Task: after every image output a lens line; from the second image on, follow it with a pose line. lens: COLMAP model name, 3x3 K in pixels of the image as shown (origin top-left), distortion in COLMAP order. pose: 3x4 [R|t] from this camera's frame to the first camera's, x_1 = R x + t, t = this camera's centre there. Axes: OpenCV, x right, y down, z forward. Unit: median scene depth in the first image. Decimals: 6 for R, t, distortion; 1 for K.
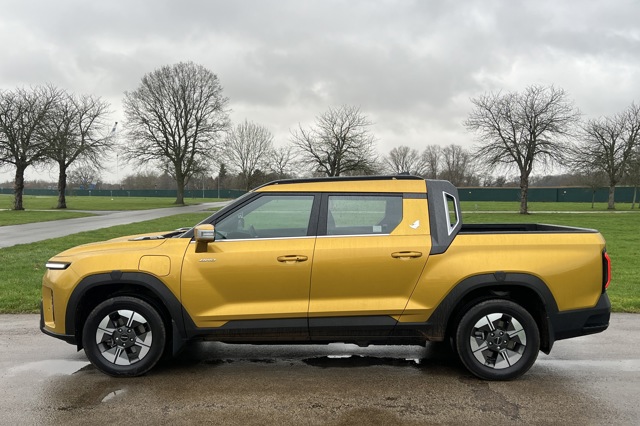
lens RADIAL K [[609.2, 0, 319.7], [0, 609.2, 210.6], [0, 0, 1]] dist [0.039078, 0.000000]
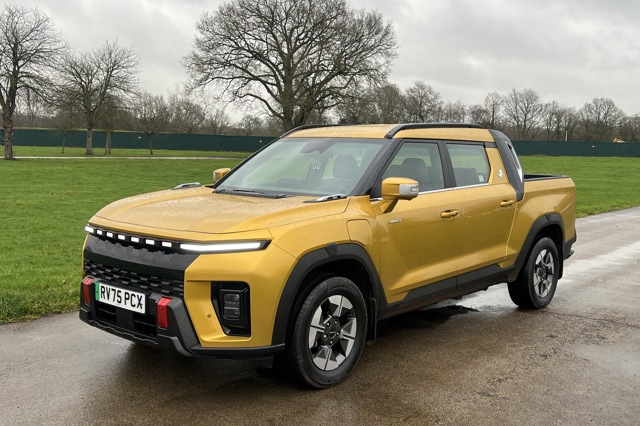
lens RADIAL K [[680.9, 0, 319.8], [0, 680.9, 210.2], [0, 0, 1]] dist [0.084606, 0.000000]
pose [[0.663514, -0.058221, 0.745895, -0.869301], [-0.000828, 0.996910, 0.078550, -0.005086], [-0.748163, -0.052737, 0.661416, 0.438415]]
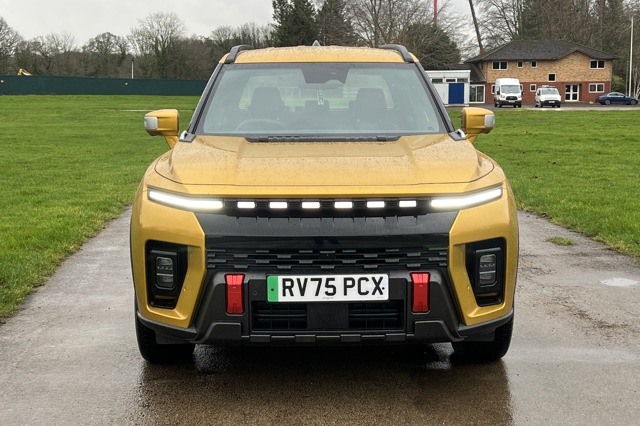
lens RADIAL K [[958.1, 0, 320.1], [0, 958.1, 214.1], [0, 0, 1]] dist [-0.018517, 0.000000]
pose [[0.007996, -0.135252, 0.990779, -1.192685], [0.031401, 0.990356, 0.134941, -0.009290], [-0.999475, 0.030033, 0.012165, 1.086608]]
